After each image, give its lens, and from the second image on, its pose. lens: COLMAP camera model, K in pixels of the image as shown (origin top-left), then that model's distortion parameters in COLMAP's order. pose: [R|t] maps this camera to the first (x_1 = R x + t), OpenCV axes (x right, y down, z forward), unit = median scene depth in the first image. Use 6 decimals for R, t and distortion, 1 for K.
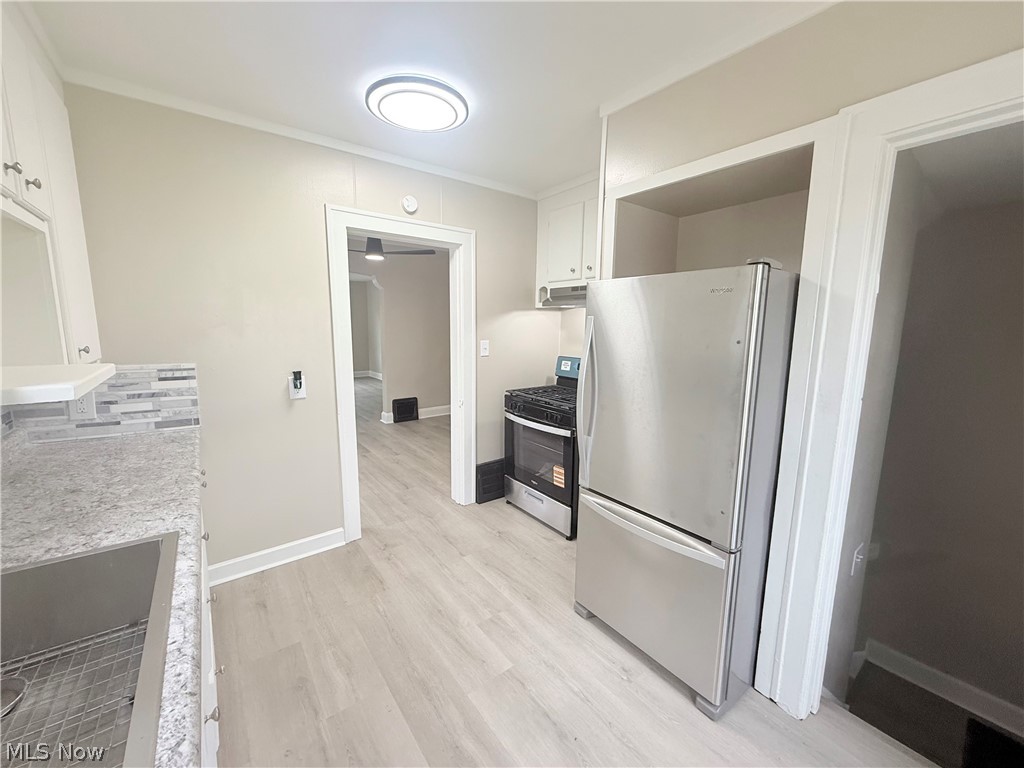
lens RADIAL K [[407.8, 0, 510.8], [0, 407.8, 386.4], [0, 0, 1]] dist [0.001055, 0.000278]
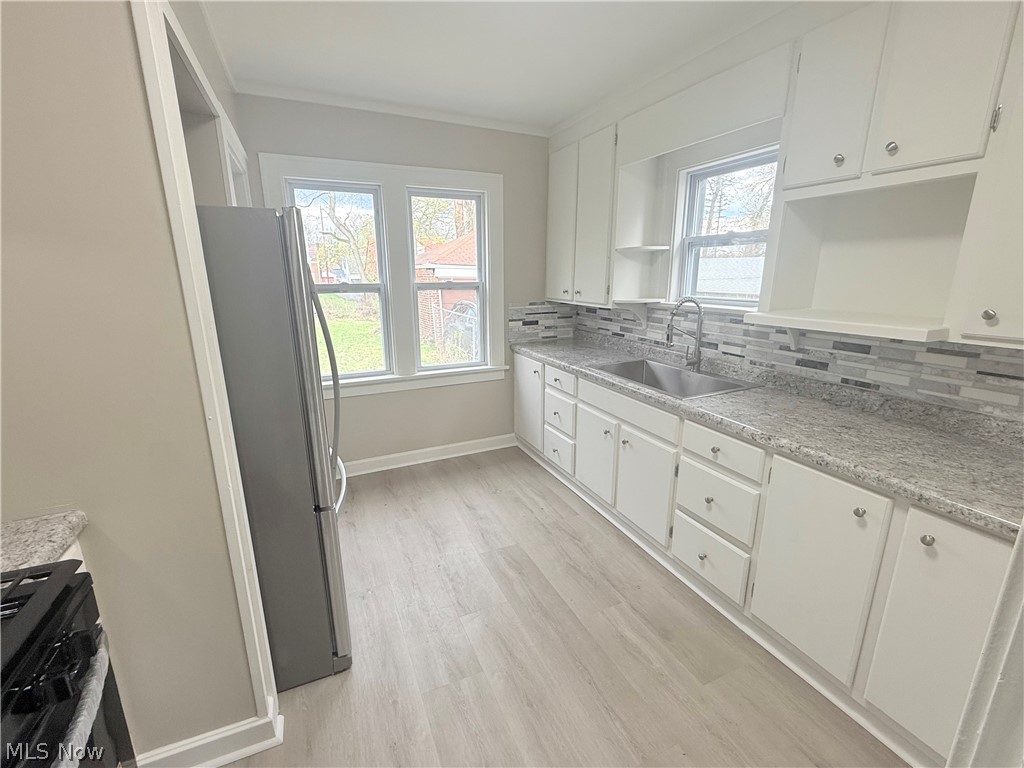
lens RADIAL K [[447.6, 0, 515.6], [0, 447.6, 374.1], [0, 0, 1]] dist [0.000485, 0.000131]
pose [[-0.976814, -0.053853, 0.207208, -0.361873], [0.026639, 0.929752, 0.367222, -0.308375], [-0.212428, 0.364227, -0.906759, 1.937388]]
